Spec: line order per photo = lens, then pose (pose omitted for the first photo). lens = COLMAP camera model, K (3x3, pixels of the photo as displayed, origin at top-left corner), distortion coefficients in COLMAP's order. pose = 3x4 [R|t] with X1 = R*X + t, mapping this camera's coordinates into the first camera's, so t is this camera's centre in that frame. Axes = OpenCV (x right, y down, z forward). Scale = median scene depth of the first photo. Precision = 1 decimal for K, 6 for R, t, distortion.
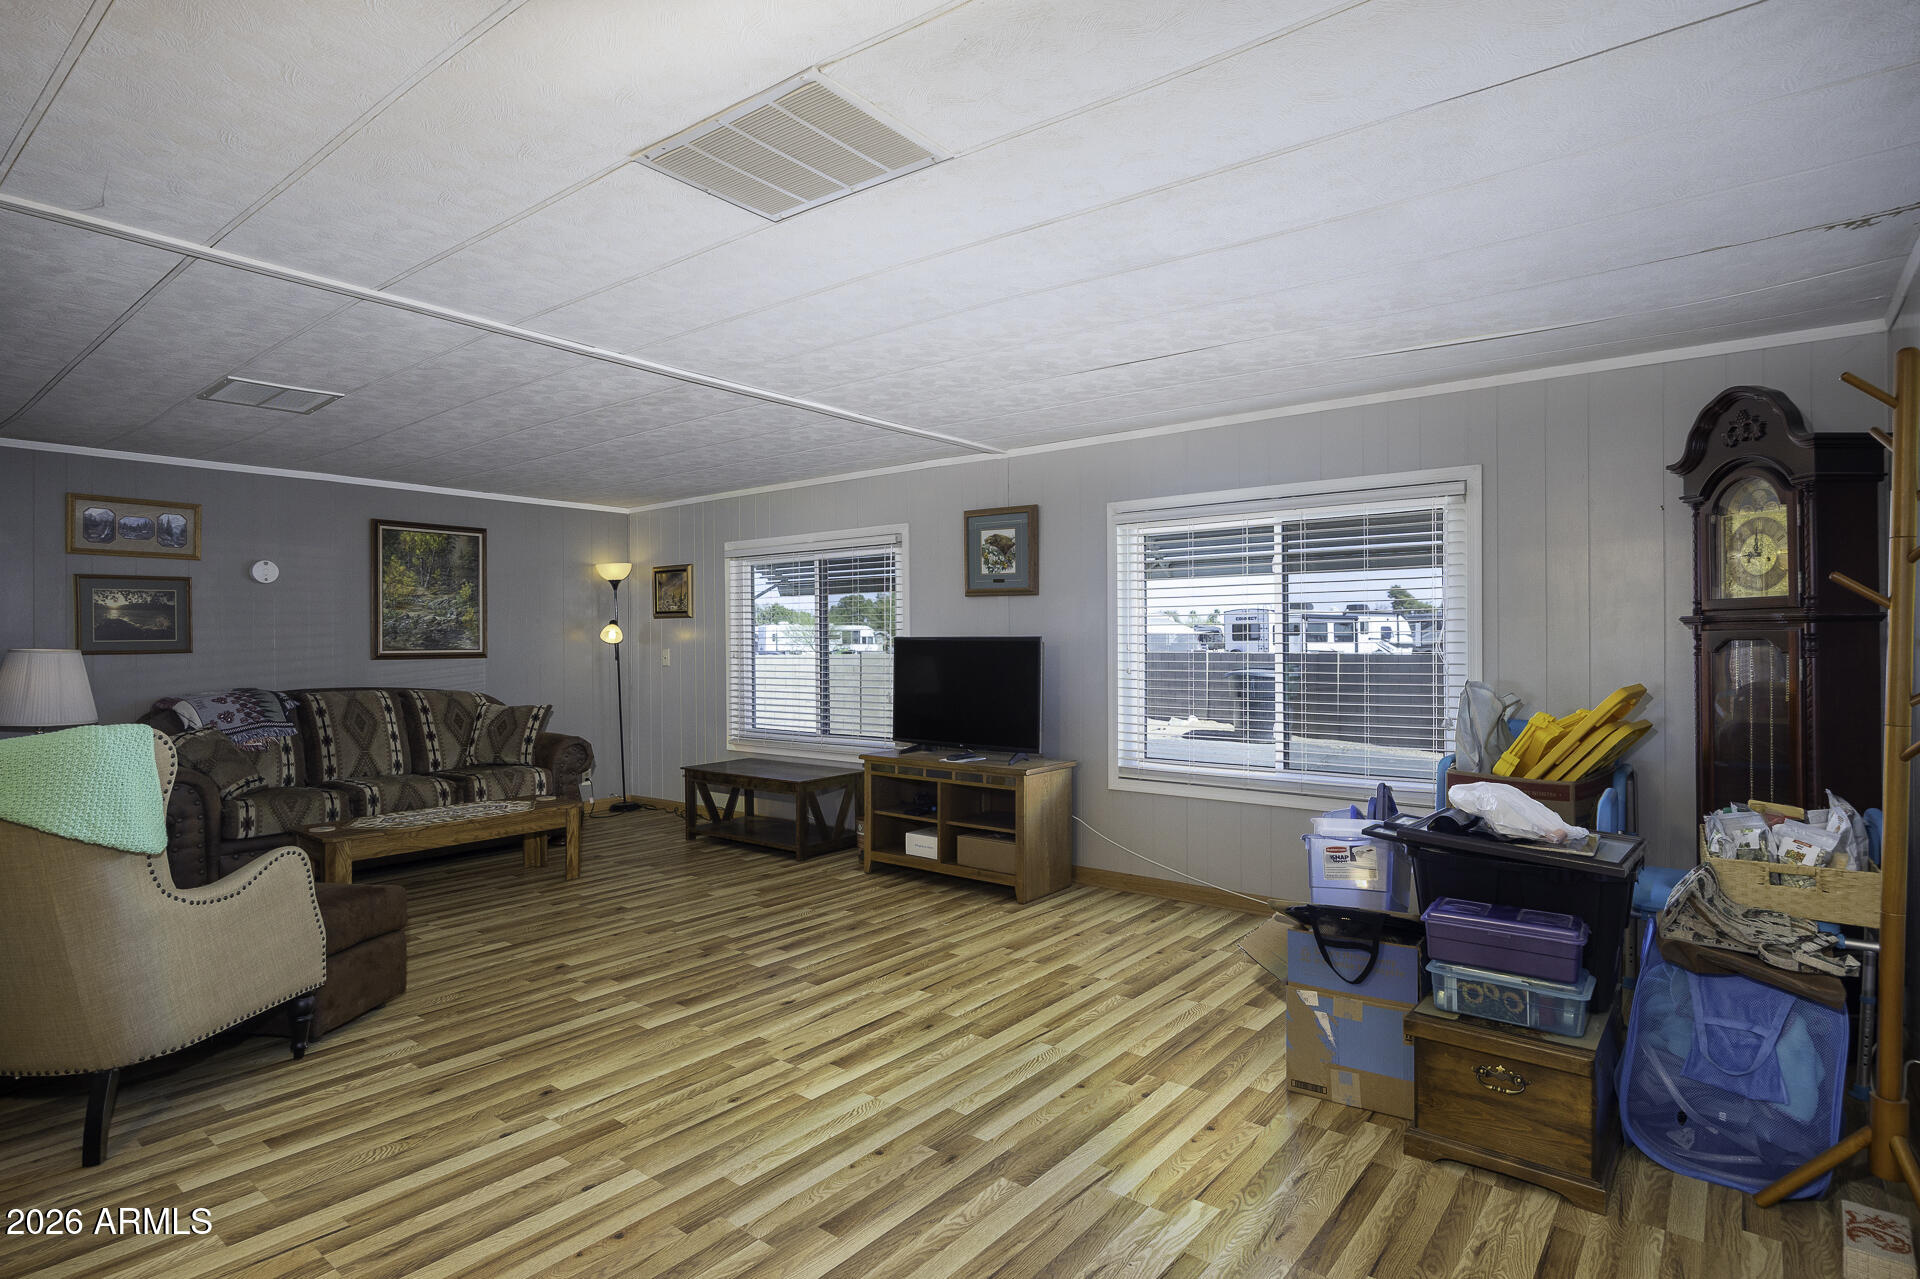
lens RADIAL K [[955.4, 0, 969.0], [0, 955.4, 645.9], [0, 0, 1]] dist [-0.016453, 0.000695]
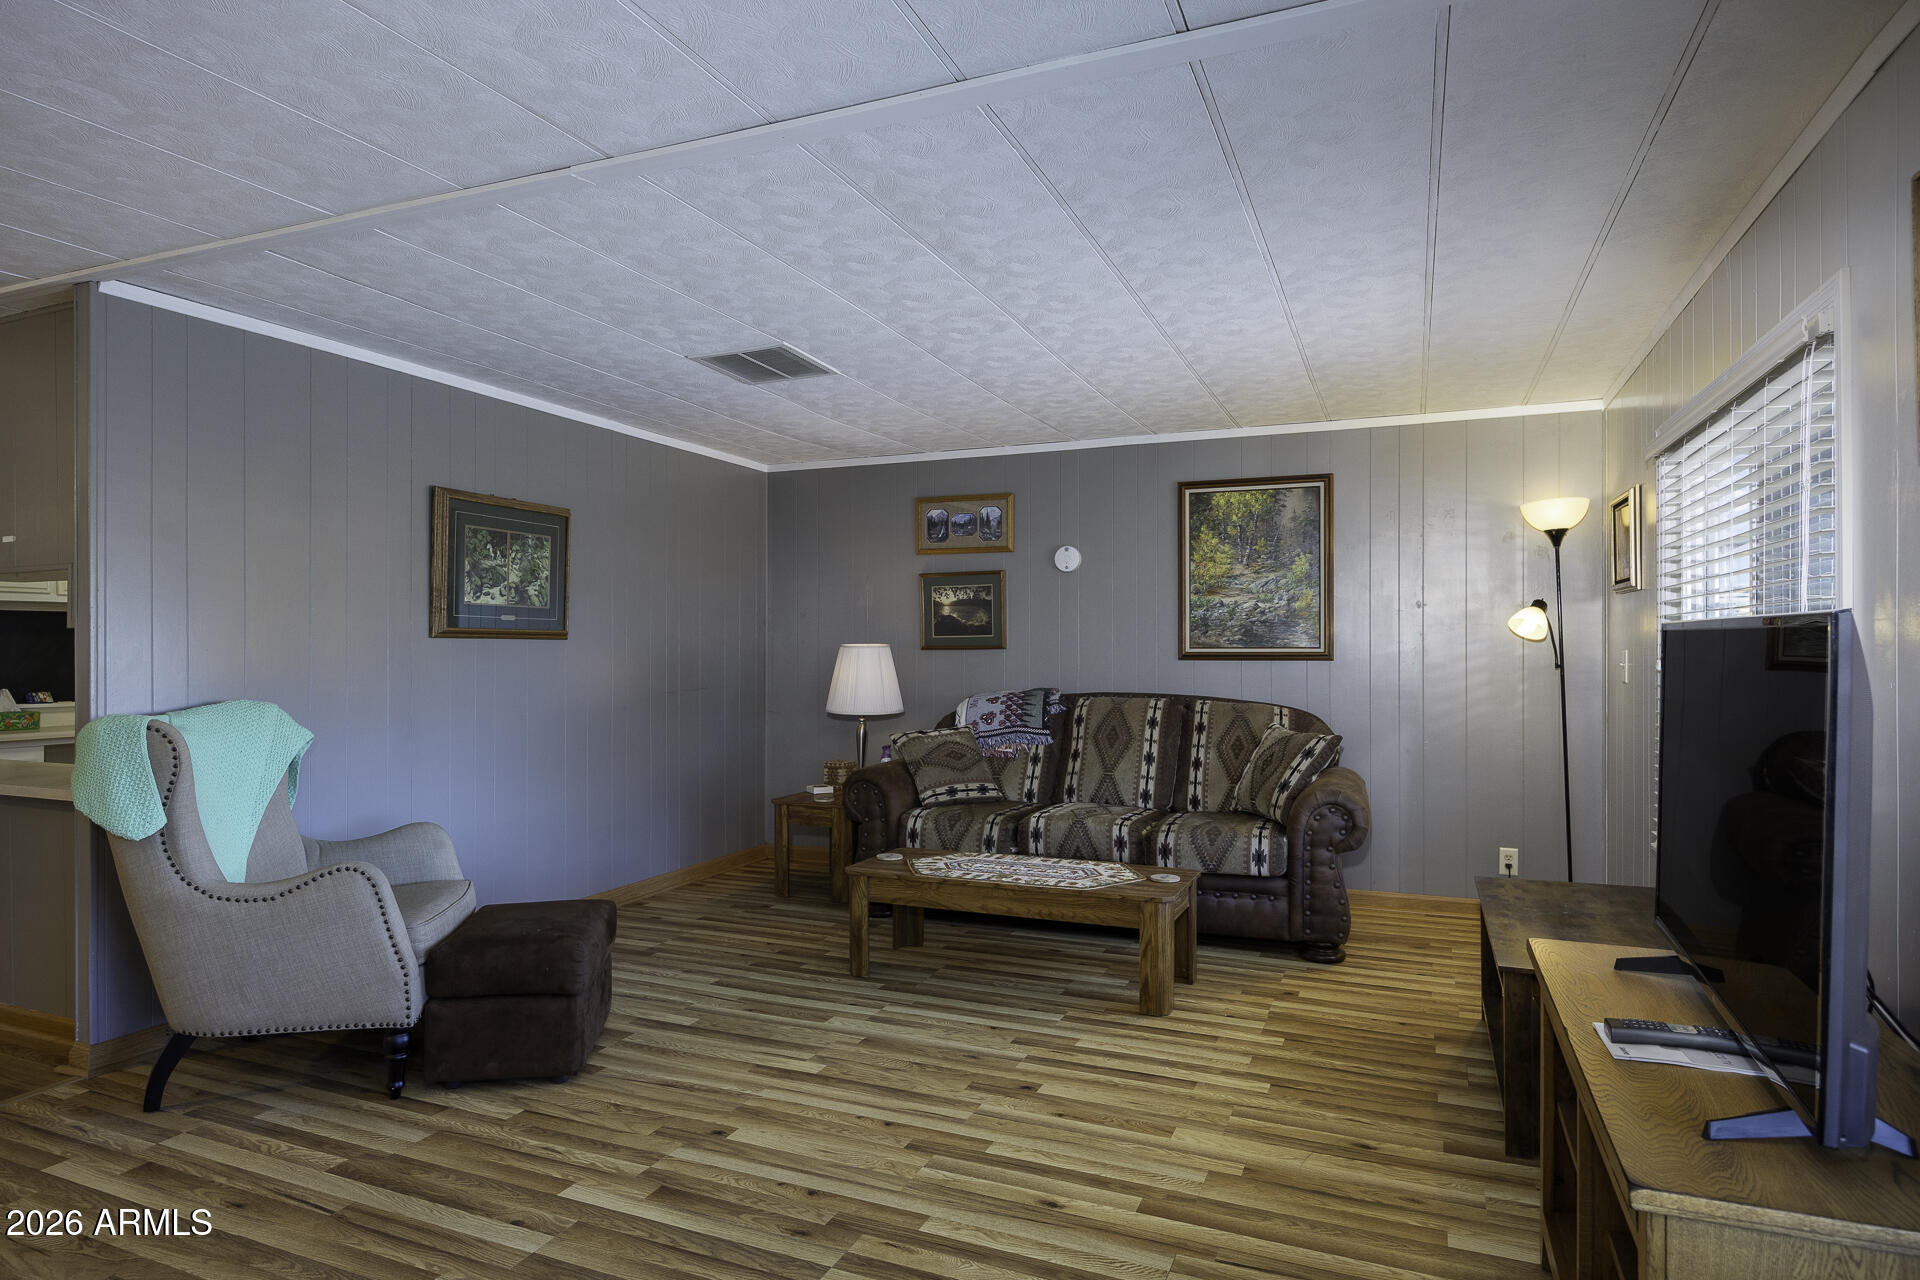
lens RADIAL K [[1090.5, 0, 953.6], [0, 1090.5, 645.5], [0, 0, 1]] dist [-0.001370, -0.001331]
pose [[0.270420, 0.005878, -0.962724, 0.237236], [-0.004493, 0.999978, 0.004844, -0.001272], [0.962732, 0.003016, 0.270441, 0.676830]]
